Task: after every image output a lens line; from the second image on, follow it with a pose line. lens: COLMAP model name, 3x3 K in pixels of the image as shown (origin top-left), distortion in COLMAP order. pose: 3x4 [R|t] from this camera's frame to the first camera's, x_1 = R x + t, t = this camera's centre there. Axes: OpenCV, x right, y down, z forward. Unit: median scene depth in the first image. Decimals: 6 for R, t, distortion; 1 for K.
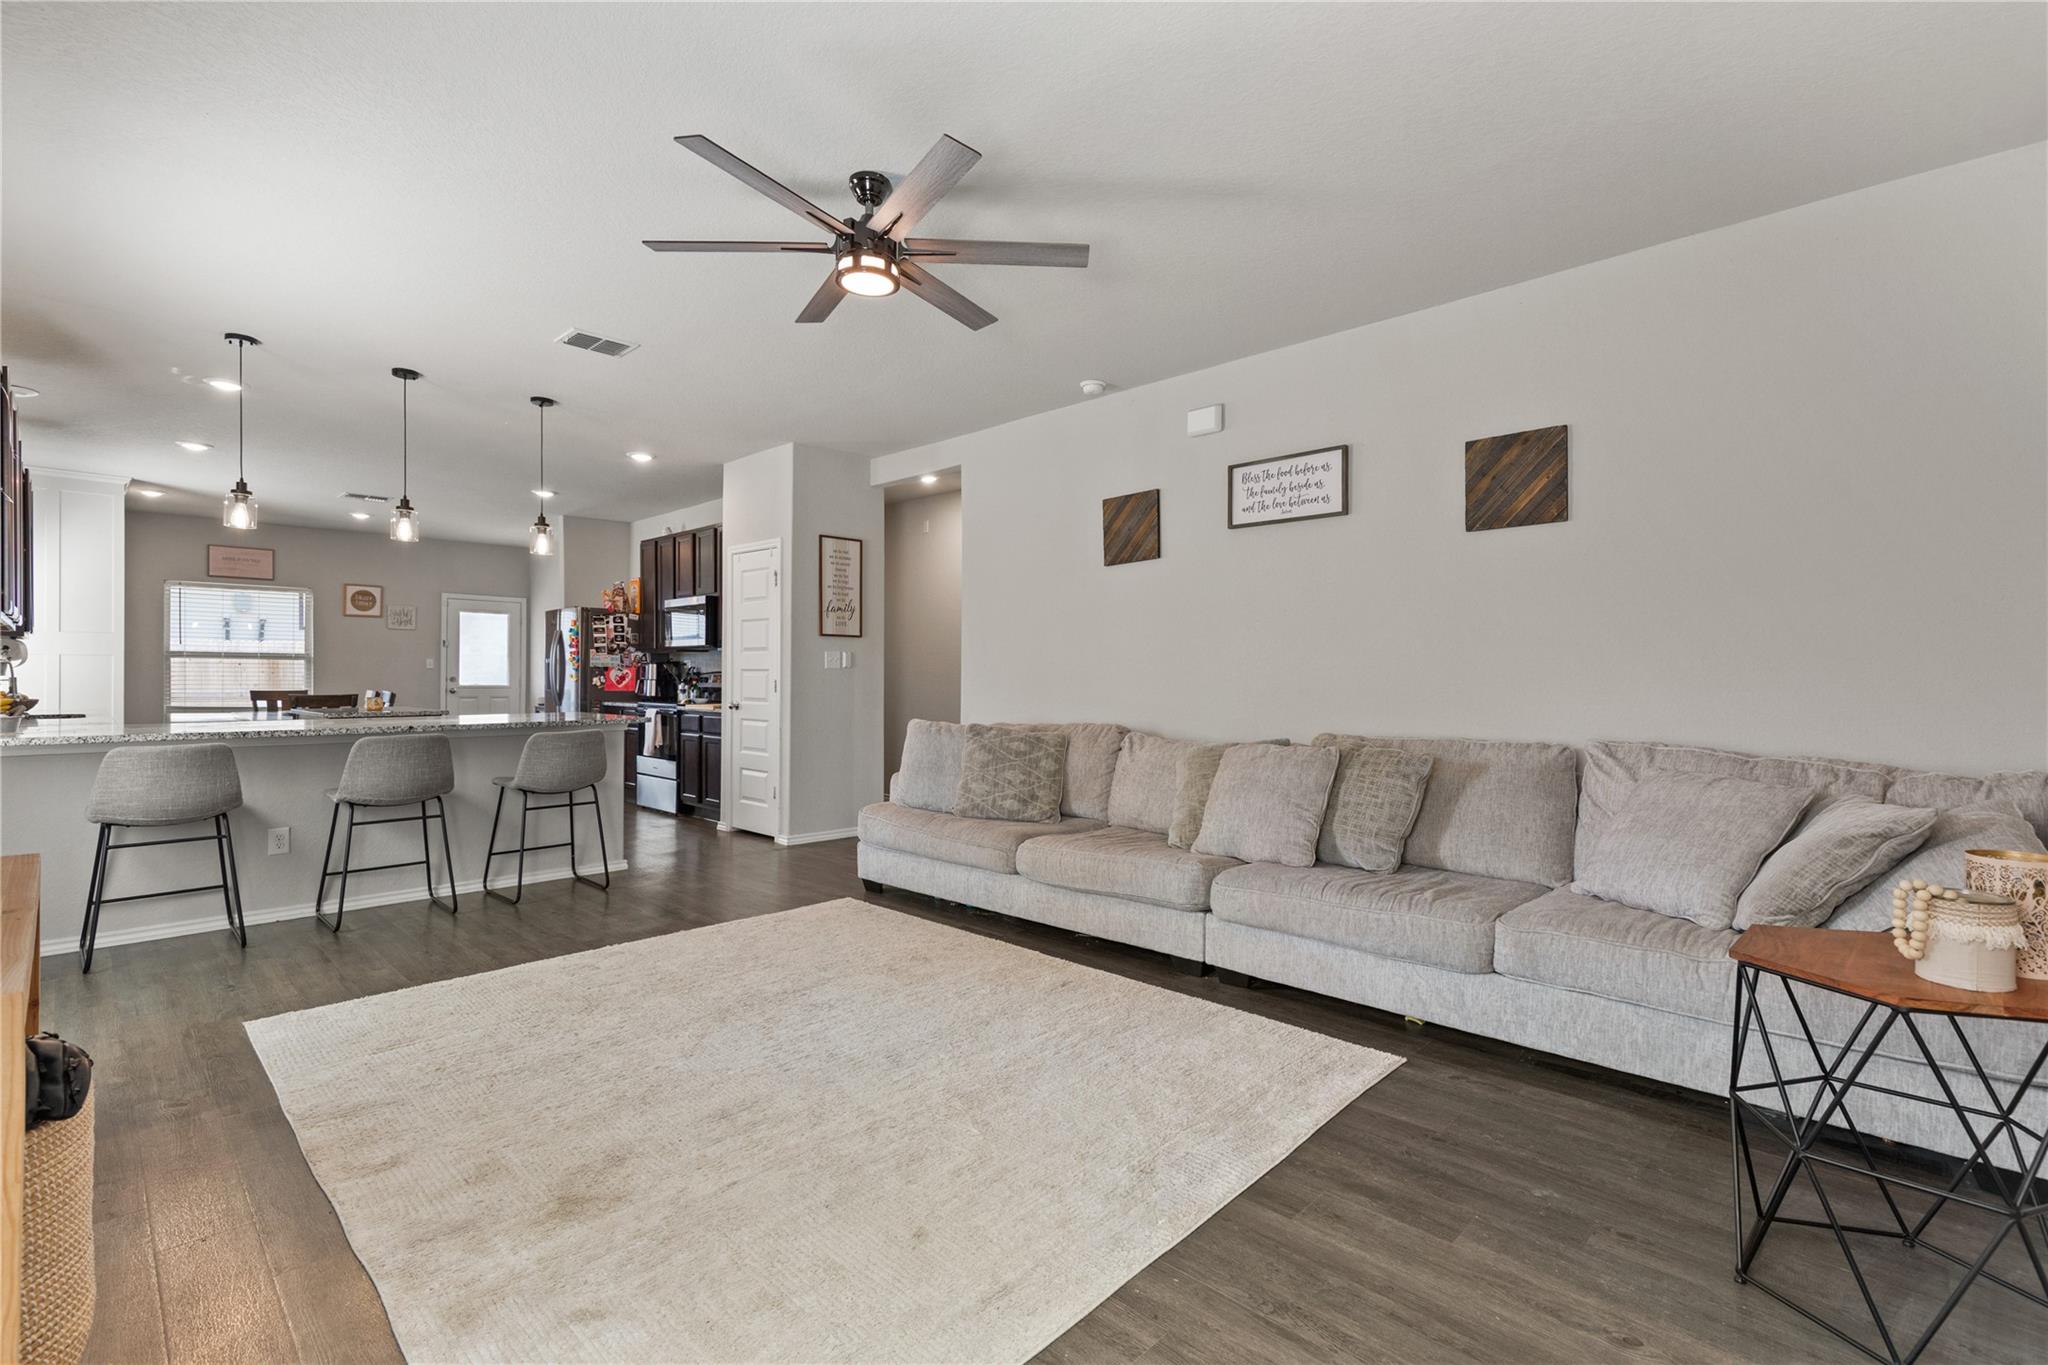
lens RADIAL K [[923.9, 0, 1034.5], [0, 923.9, 680.4], [0, 0, 1]] dist [0.001391, 0.001060]
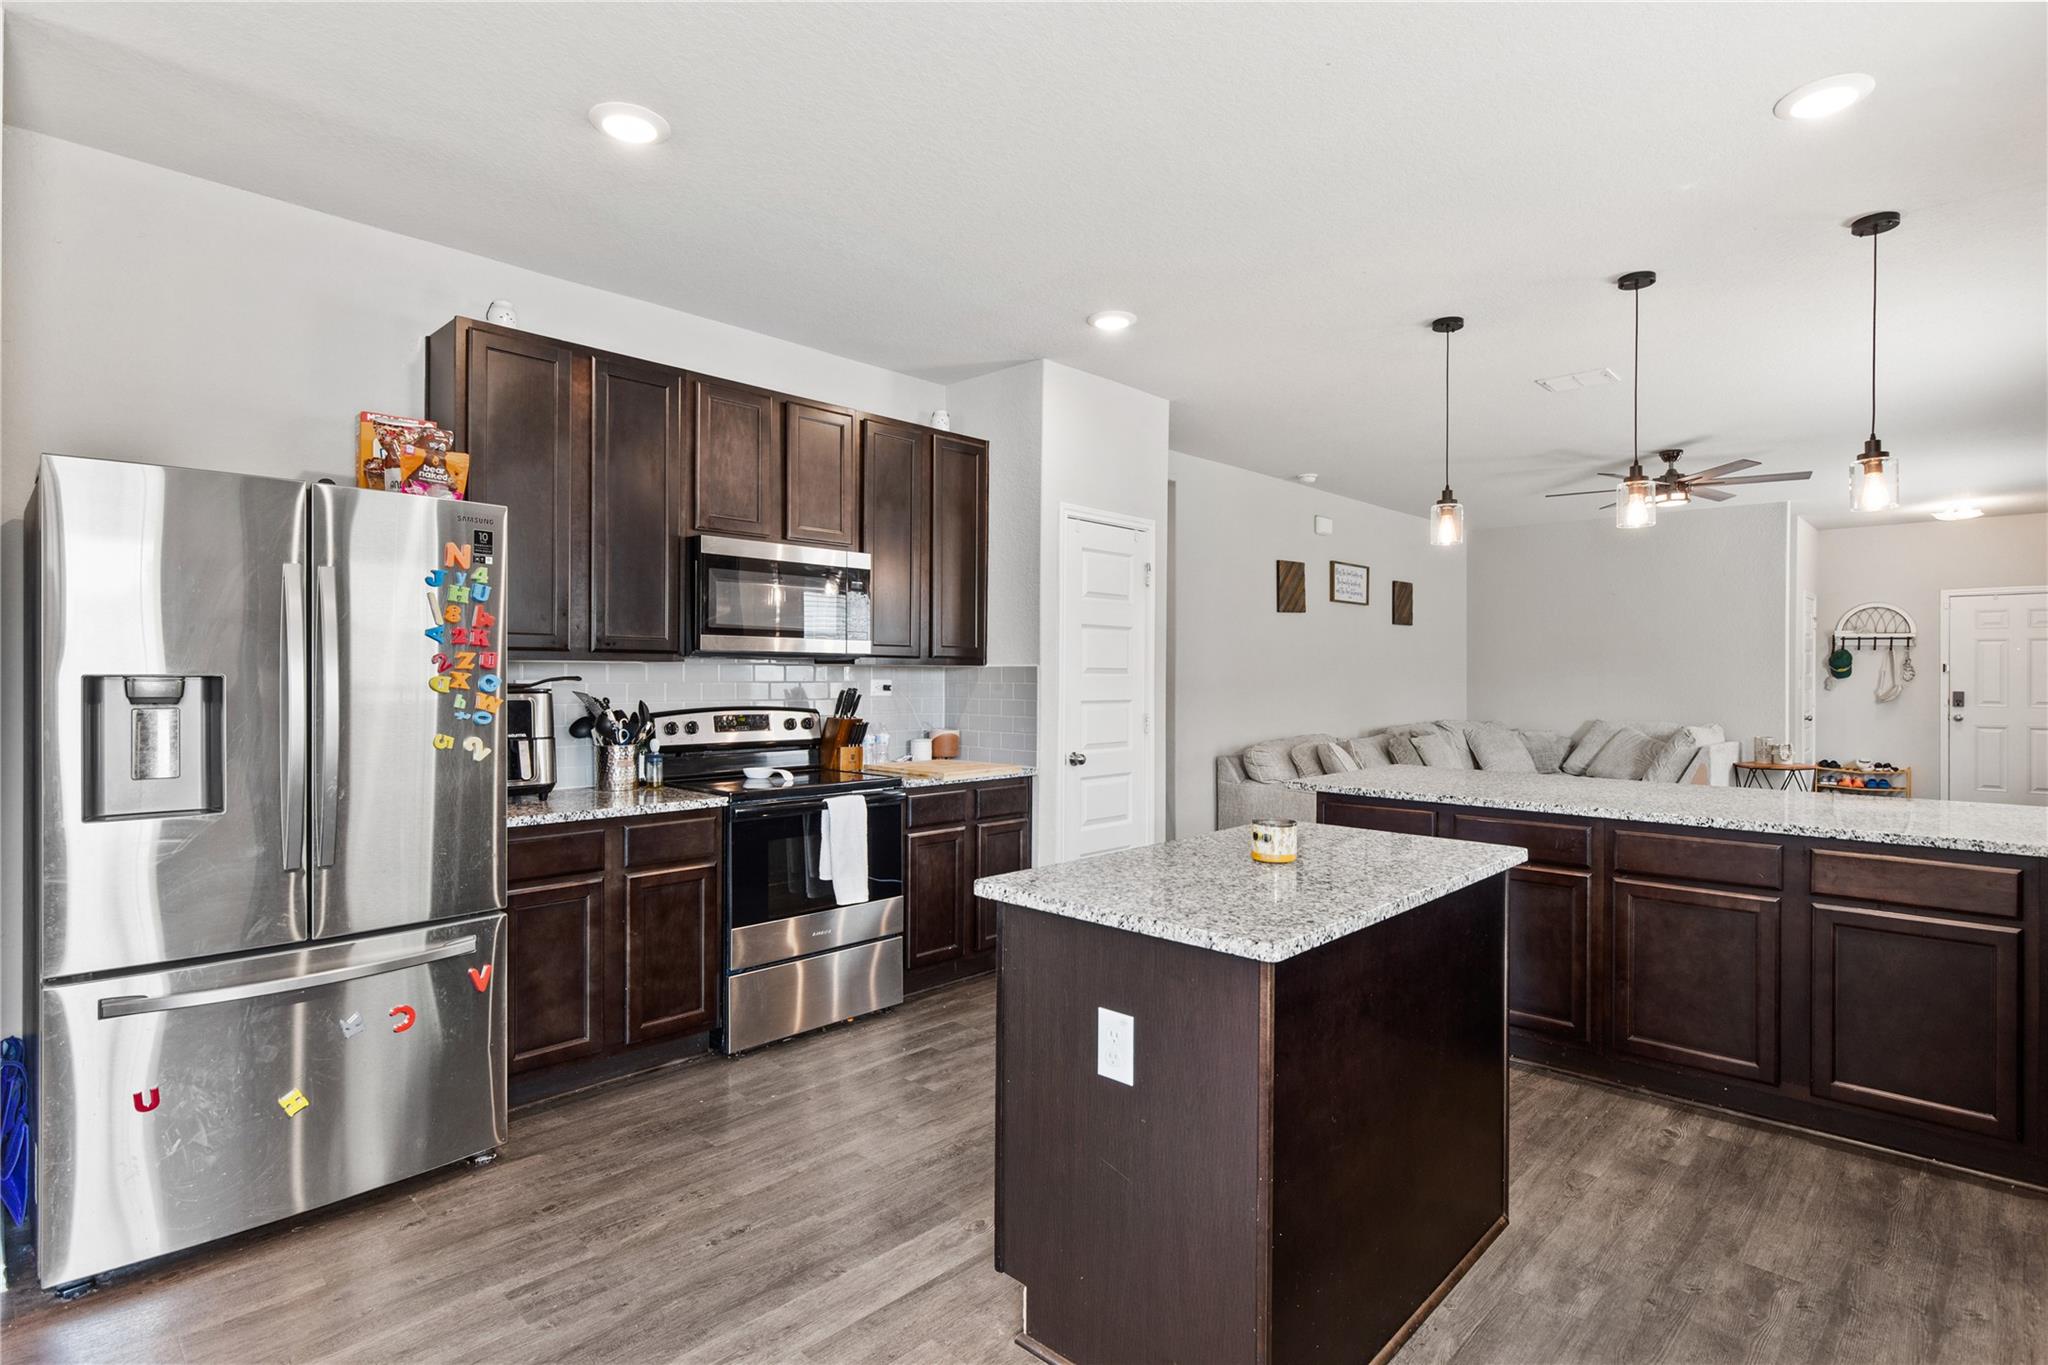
lens RADIAL K [[1017.9, 0, 1035.0], [0, 1017.9, 679.0], [0, 0, 1]] dist [0.000093, -0.000070]
pose [[-0.009814, -0.007220, 0.999926, -0.854479], [0.001421, 0.999973, 0.007235, -0.027125], [-0.999951, 0.001492, -0.009803, 0.869008]]
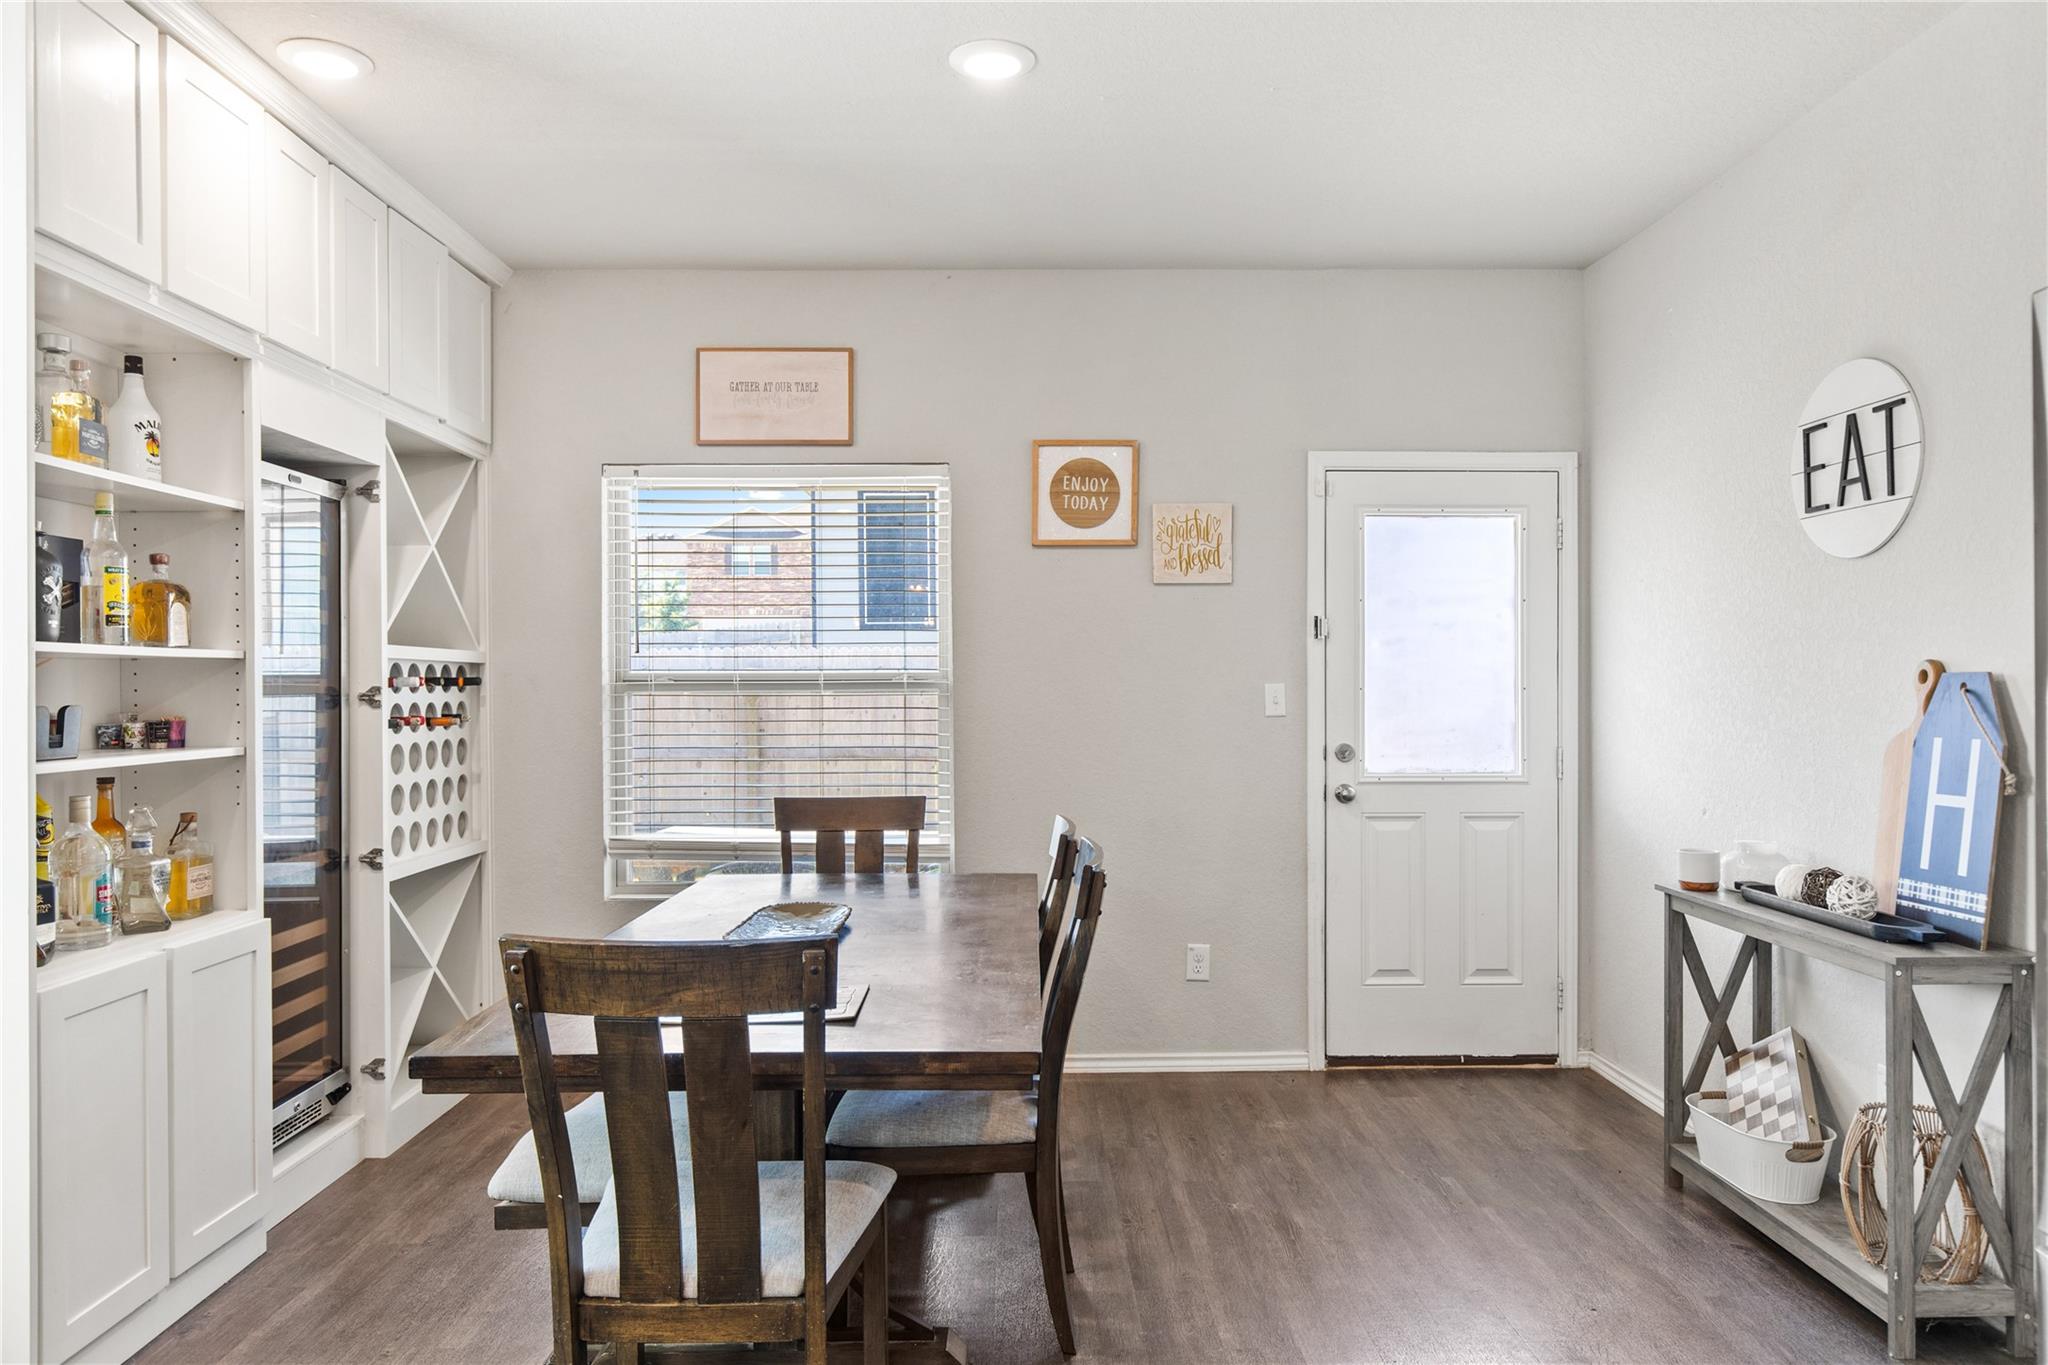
lens RADIAL K [[1378.9, 0, 1024.0], [0, 1378.9, 682.5], [0, 0, 1]] dist [0.000555, -0.000261]
pose [[0.702047, -0.010312, -0.712056, -0.549681], [0.004914, 0.999941, -0.009637, -0.026840], [0.712114, 0.003267, 0.702056, 0.876703]]
